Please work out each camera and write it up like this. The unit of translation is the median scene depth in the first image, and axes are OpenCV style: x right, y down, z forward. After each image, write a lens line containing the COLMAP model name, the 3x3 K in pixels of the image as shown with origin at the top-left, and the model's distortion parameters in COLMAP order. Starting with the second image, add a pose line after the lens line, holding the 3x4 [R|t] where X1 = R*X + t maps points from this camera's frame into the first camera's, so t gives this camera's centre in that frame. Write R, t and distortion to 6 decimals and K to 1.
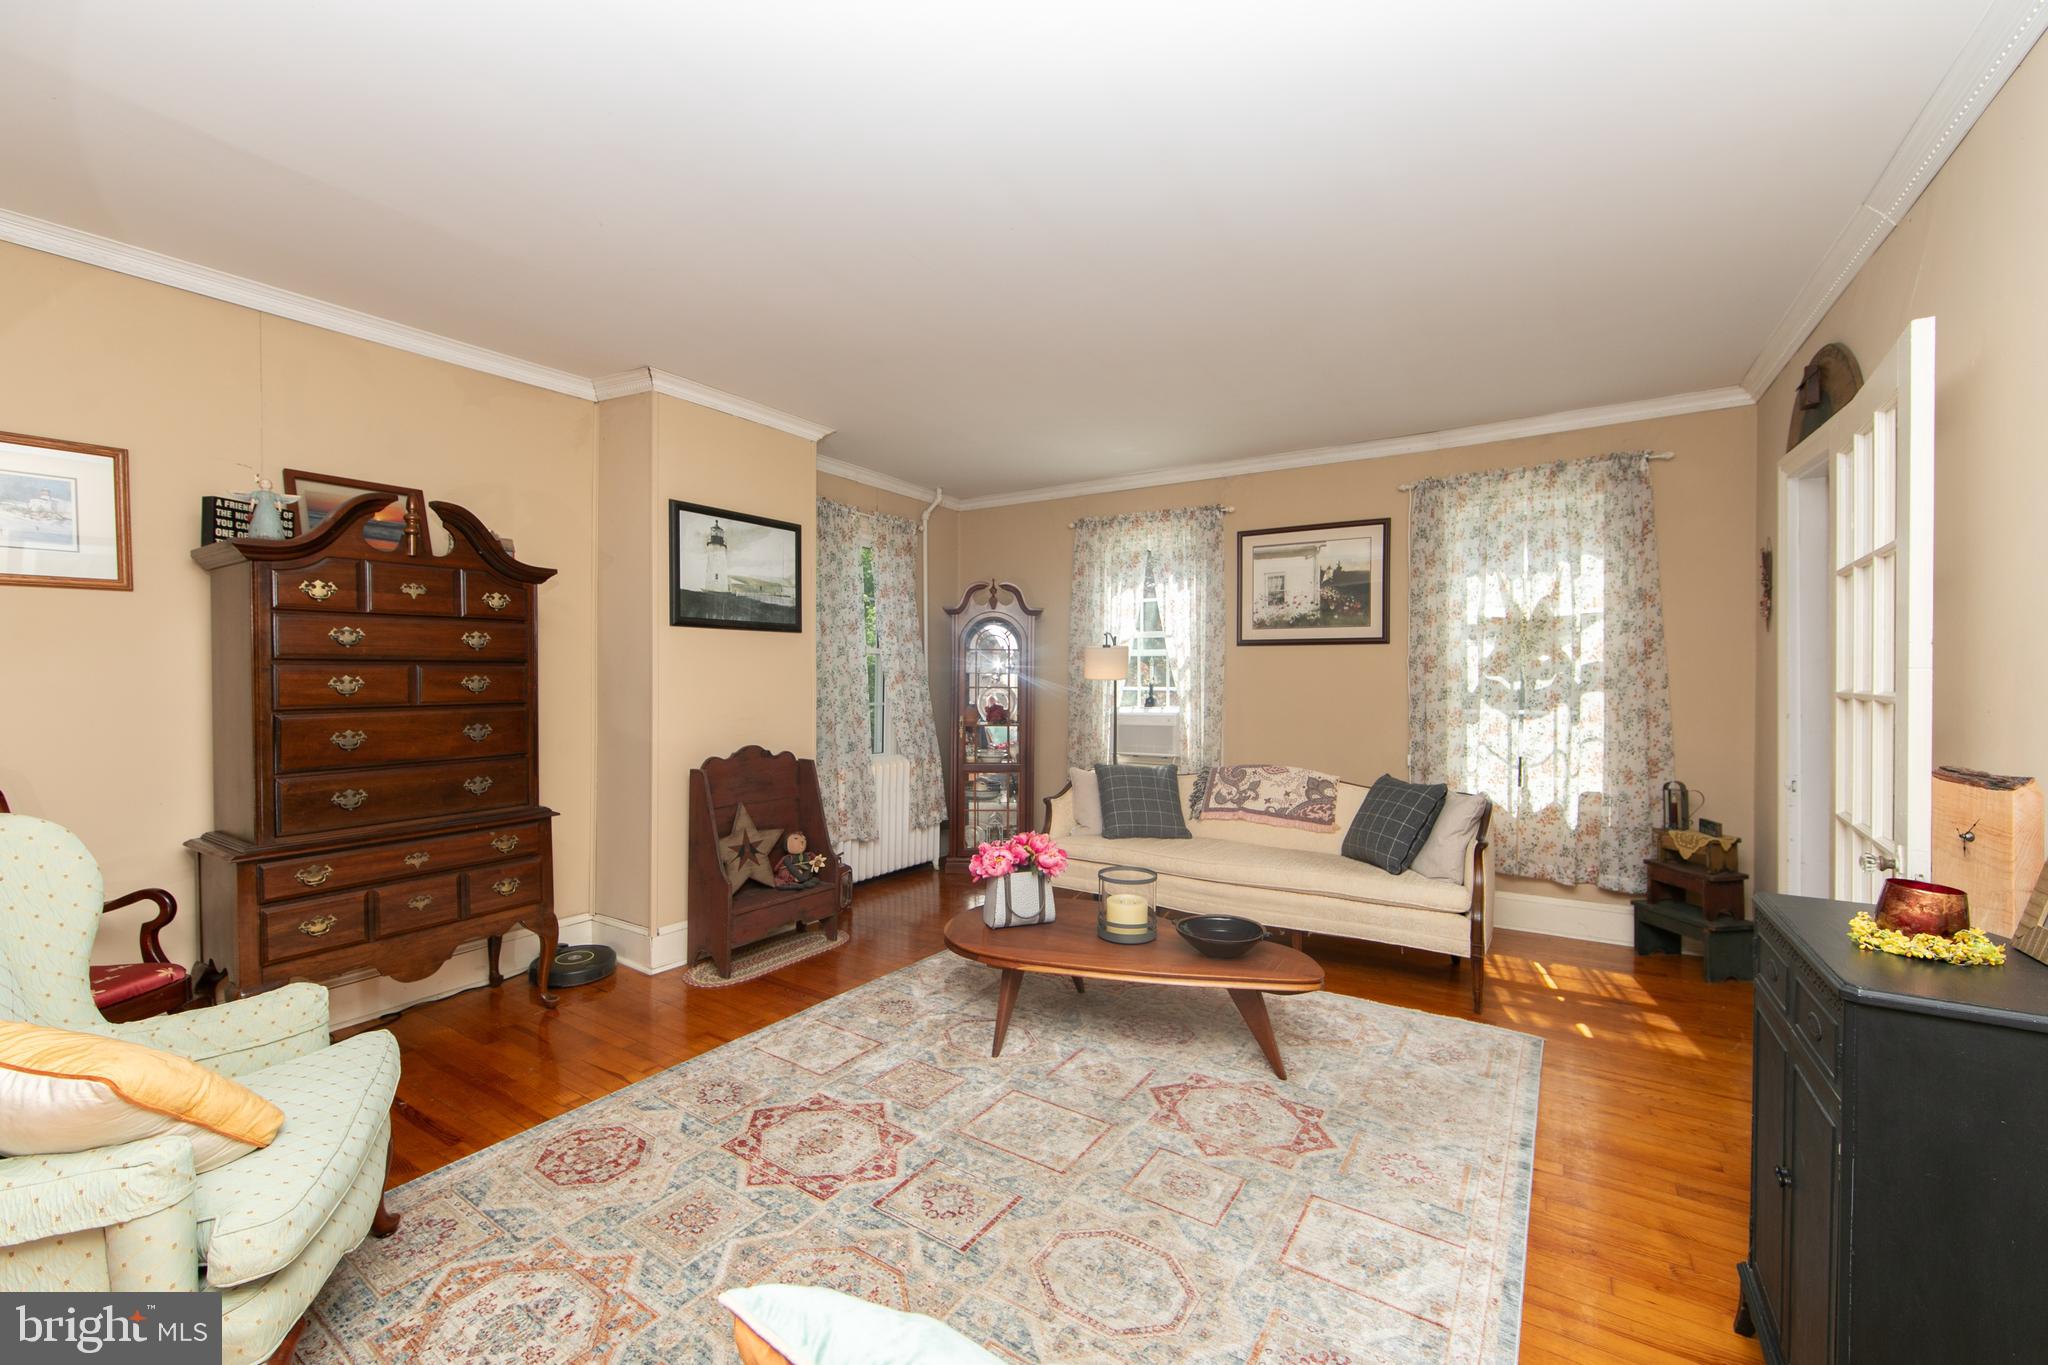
lens RADIAL K [[821.3, 0, 1024.0], [0, 821.3, 682.5], [0, 0, 1]] dist [0.000166, 0.000085]
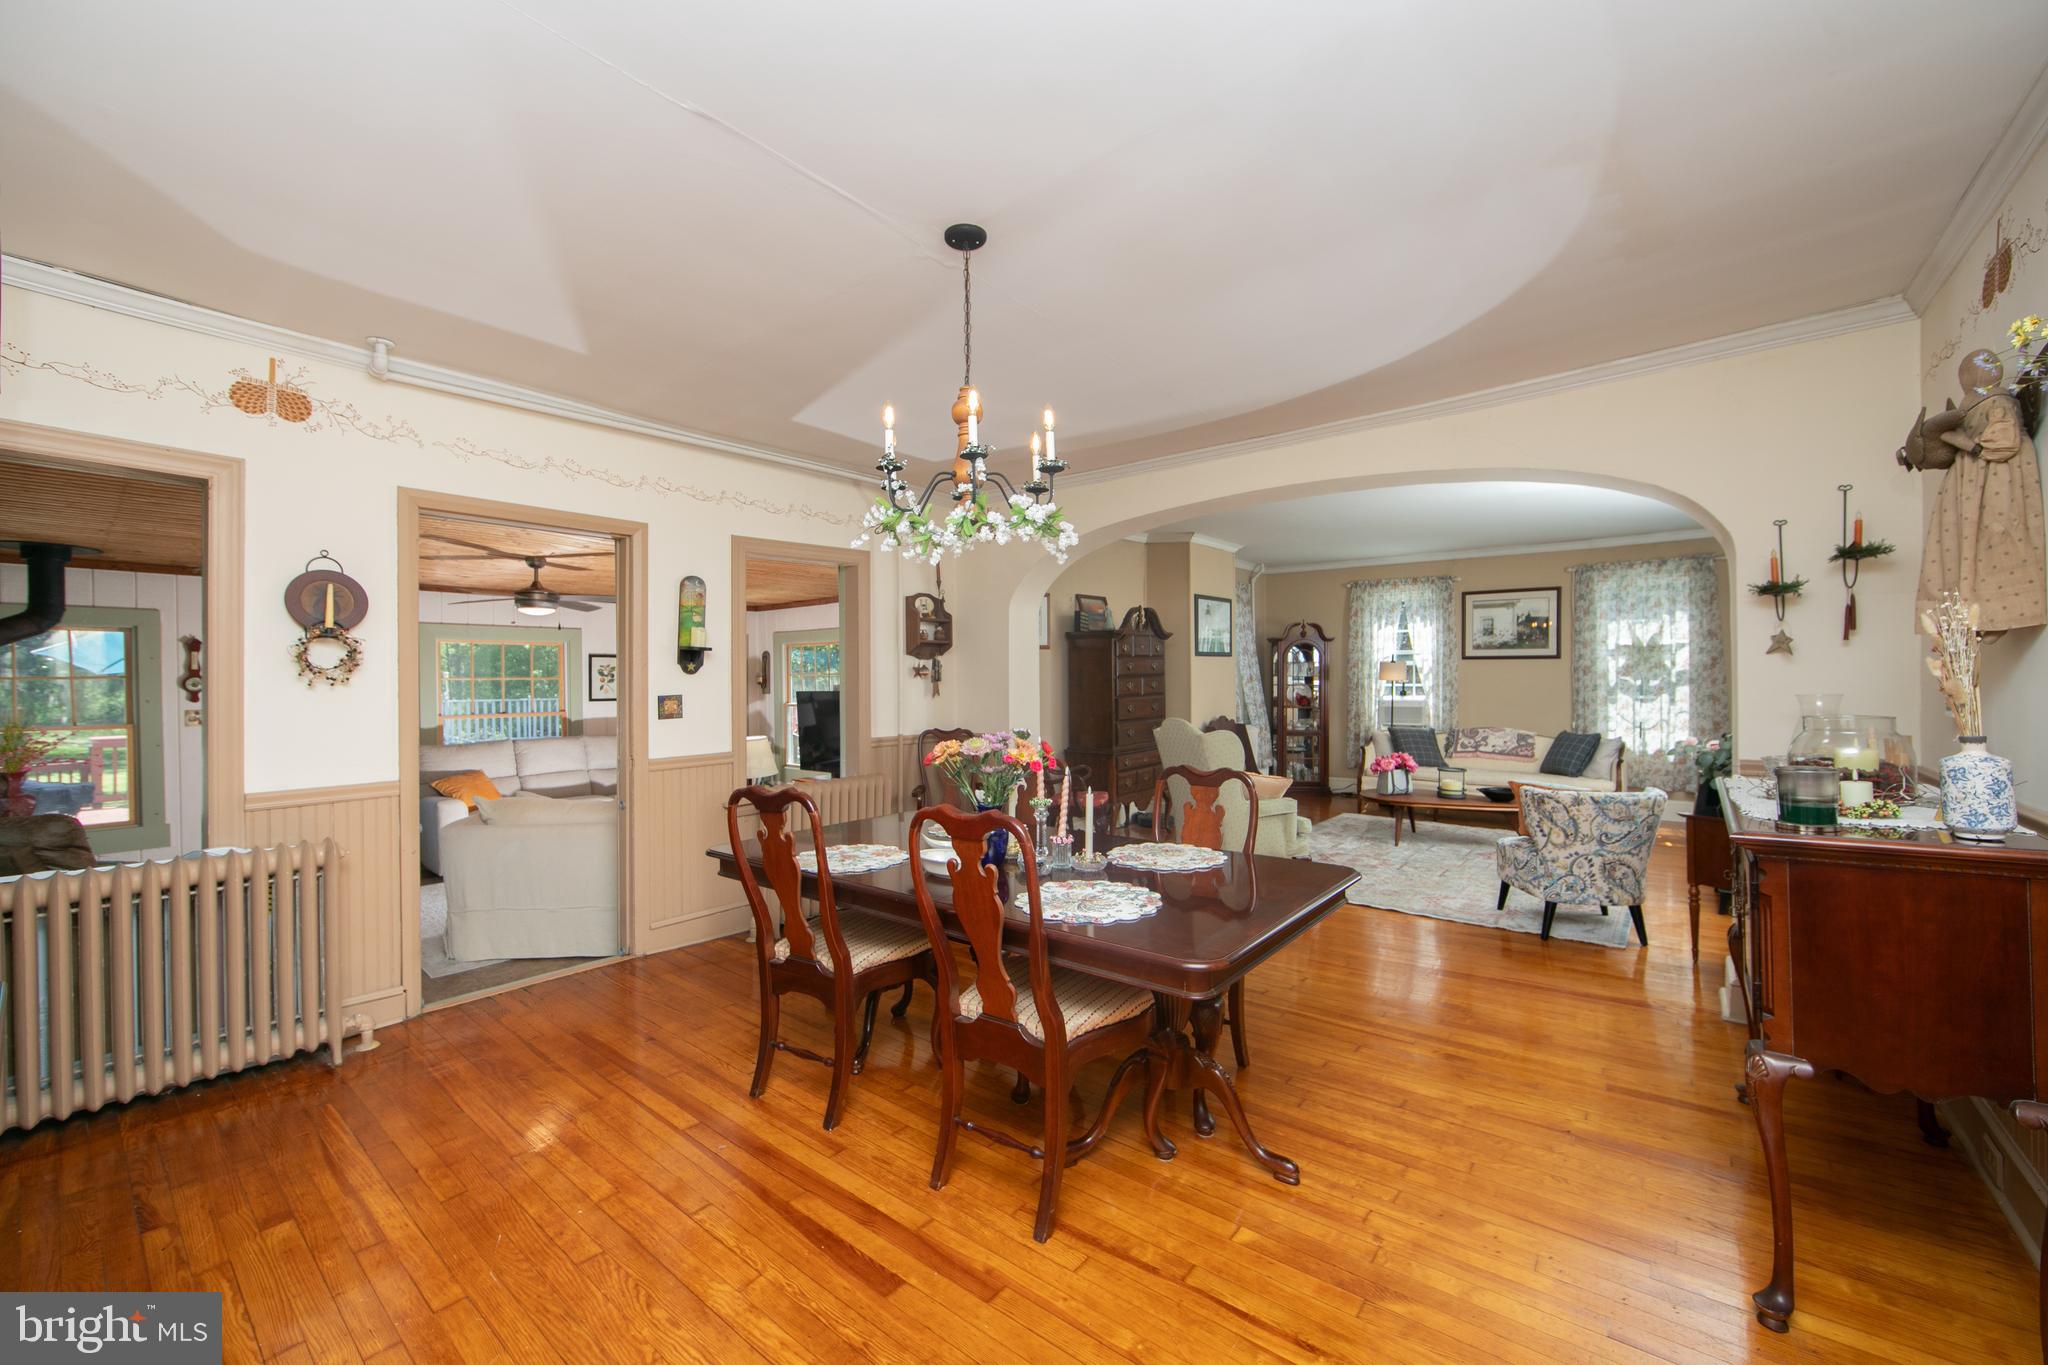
lens RADIAL K [[815.3, 0, 1034.2], [0, 815.3, 683.0], [0, 0, 1]] dist [-0.002375, -0.000031]
pose [[0.995529, -0.005471, -0.094295, -0.552033], [0.006016, 0.999967, 0.005501, -0.013068], [0.094262, -0.006044, 0.995529, -0.904548]]
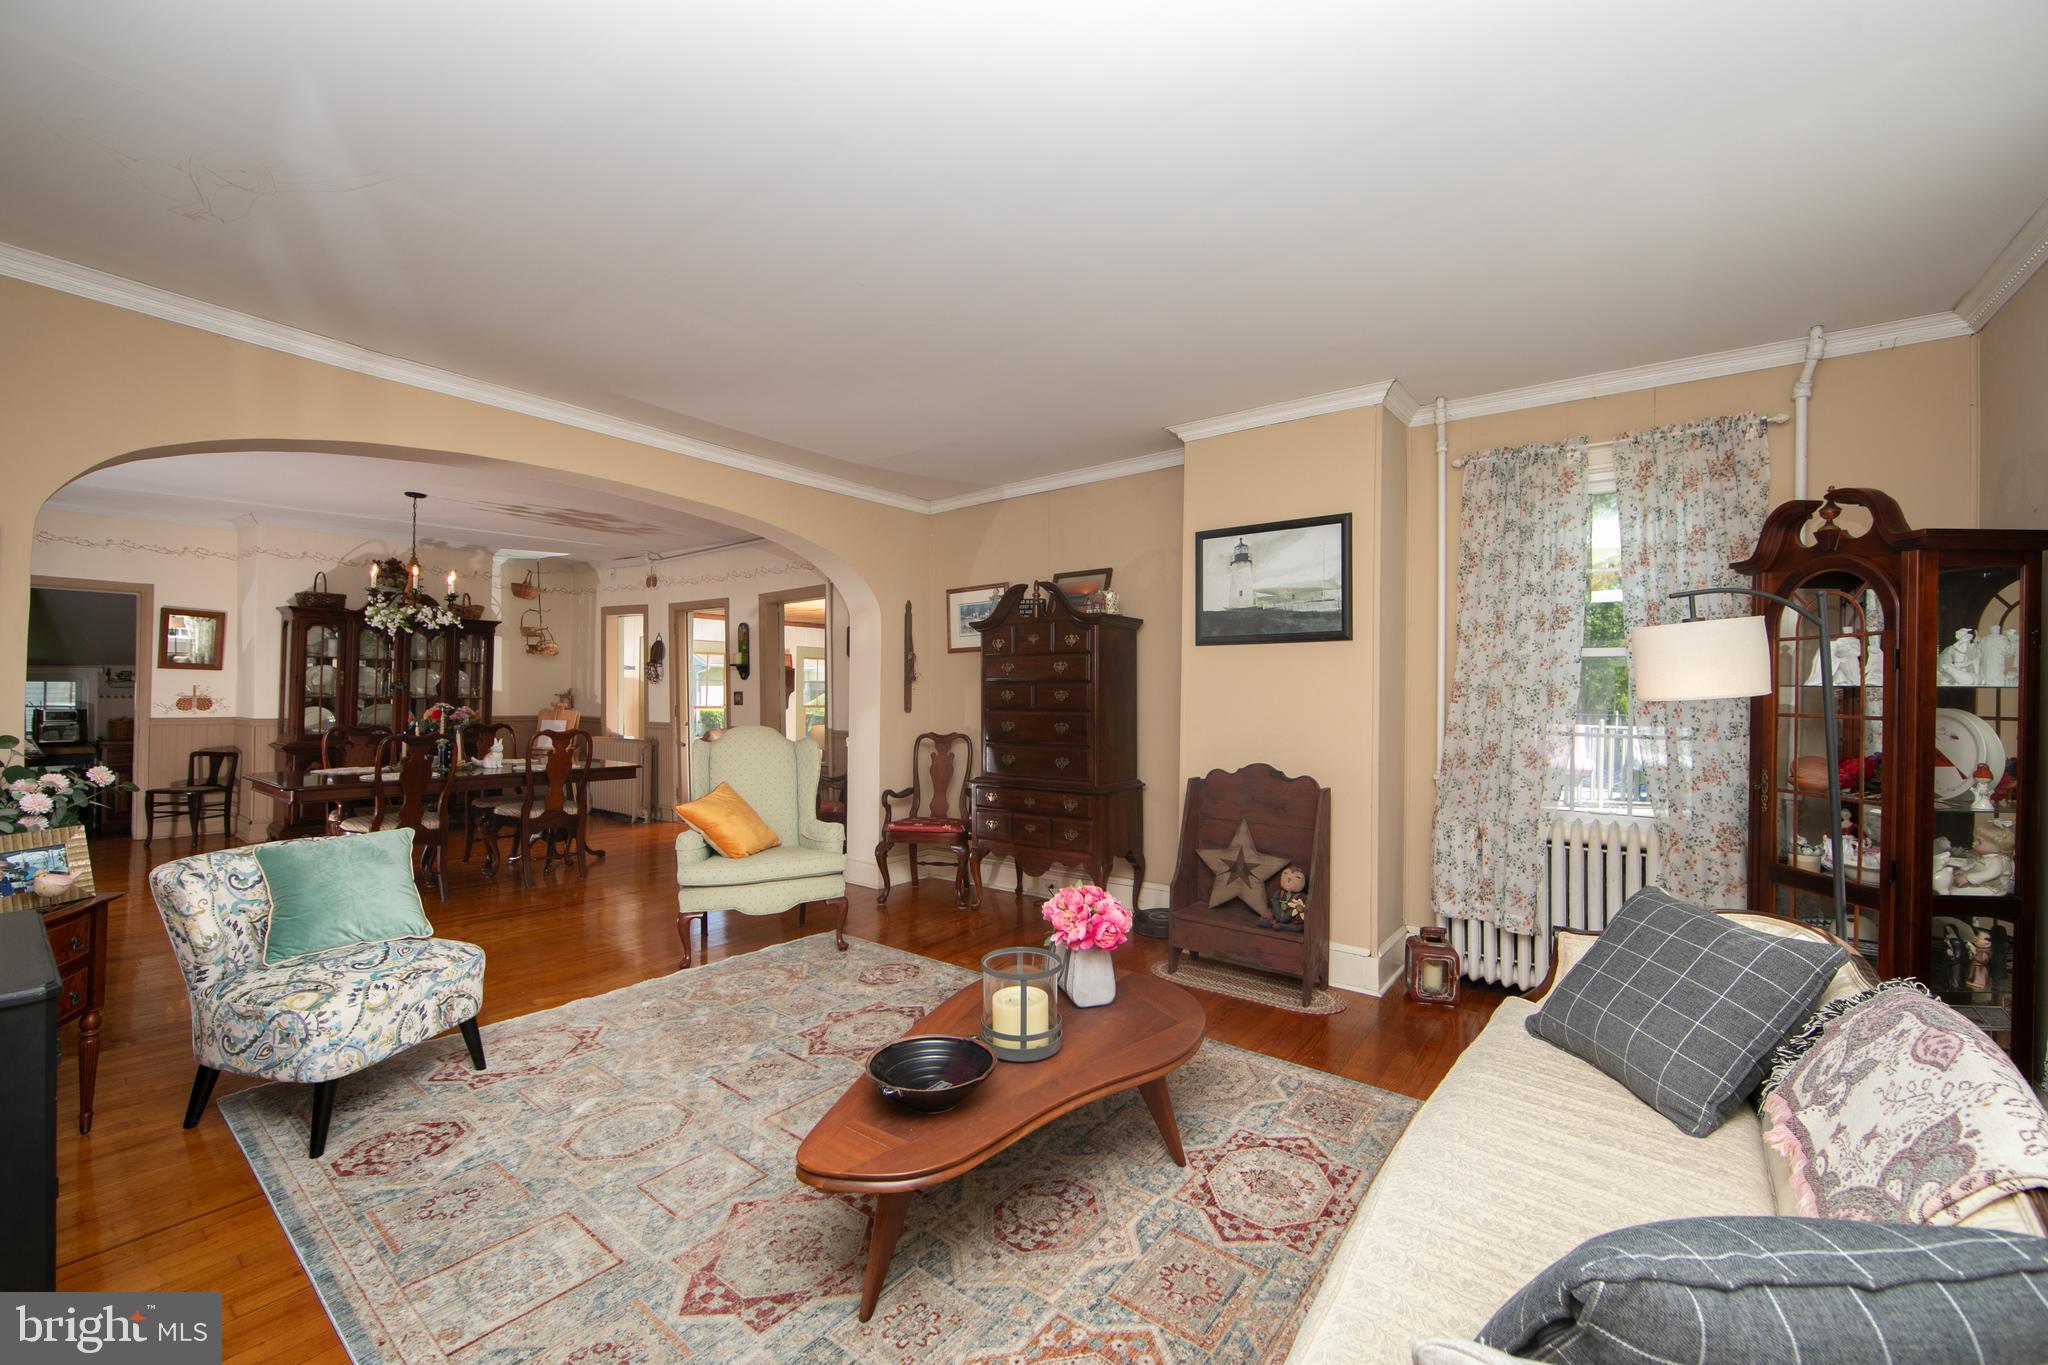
lens RADIAL K [[822.0, 0, 1027.5], [0, 822.0, 689.1], [0, 0, 1]] dist [-0.000135, 0.000120]
pose [[-0.077121, -0.003603, -0.997015, 0.604057], [-0.012263, 0.999921, -0.002665, -0.004337], [0.996946, 0.012021, -0.077159, 0.746486]]
